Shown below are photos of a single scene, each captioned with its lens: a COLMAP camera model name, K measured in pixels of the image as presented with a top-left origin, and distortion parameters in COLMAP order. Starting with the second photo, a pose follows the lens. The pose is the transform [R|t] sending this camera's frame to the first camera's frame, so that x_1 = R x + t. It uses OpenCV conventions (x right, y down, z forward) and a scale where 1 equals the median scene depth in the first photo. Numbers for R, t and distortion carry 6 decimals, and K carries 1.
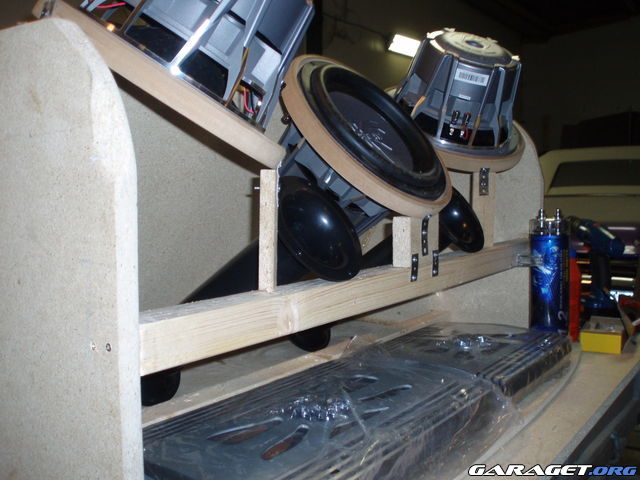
lens RADIAL K [[674.7, 0, 322.7], [0, 674.7, 243.5], [0, 0, 1]] dist [-0.126392, 0.000000]
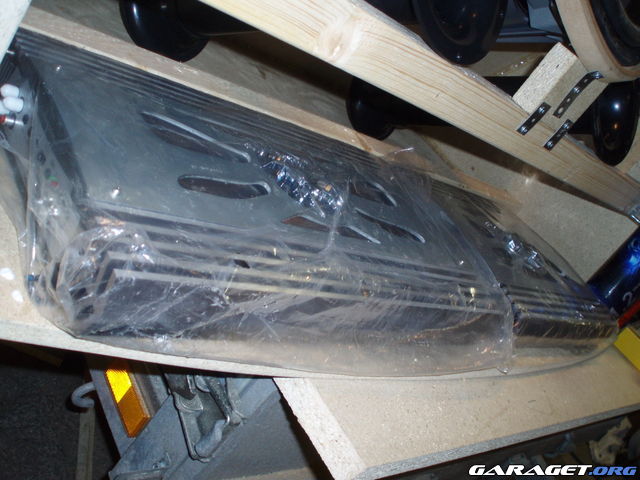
lens RADIAL K [[685.6, 0, 325.4], [0, 685.6, 236.8], [0, 0, 1]] dist [-0.129210, 0.000000]
pose [[0.779122, 0.626873, -0.000201, 0.042205], [-0.599668, 0.745404, 0.291155, 0.052505], [0.182667, -0.226725, 0.956676, 0.246130]]
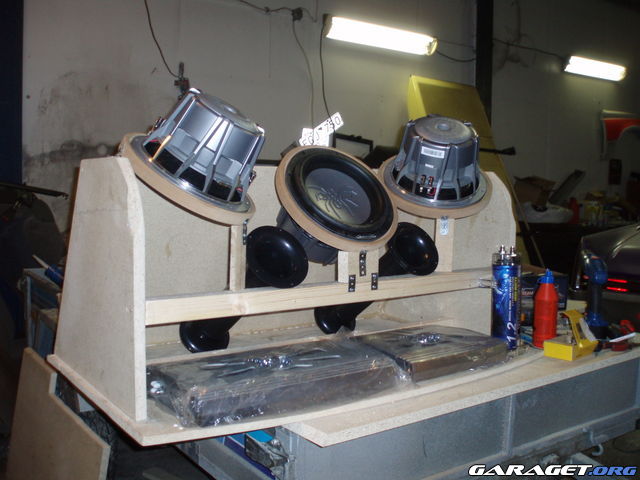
lens RADIAL K [[661.3, 0, 322.8], [0, 661.3, 244.3], [0, 0, 1]] dist [-0.079016, 0.000000]
pose [[0.954463, 0.036377, -0.296102, 0.519128], [-0.040681, 0.999137, -0.008387, -0.039528], [0.295541, 0.020051, 0.955120, -0.502445]]
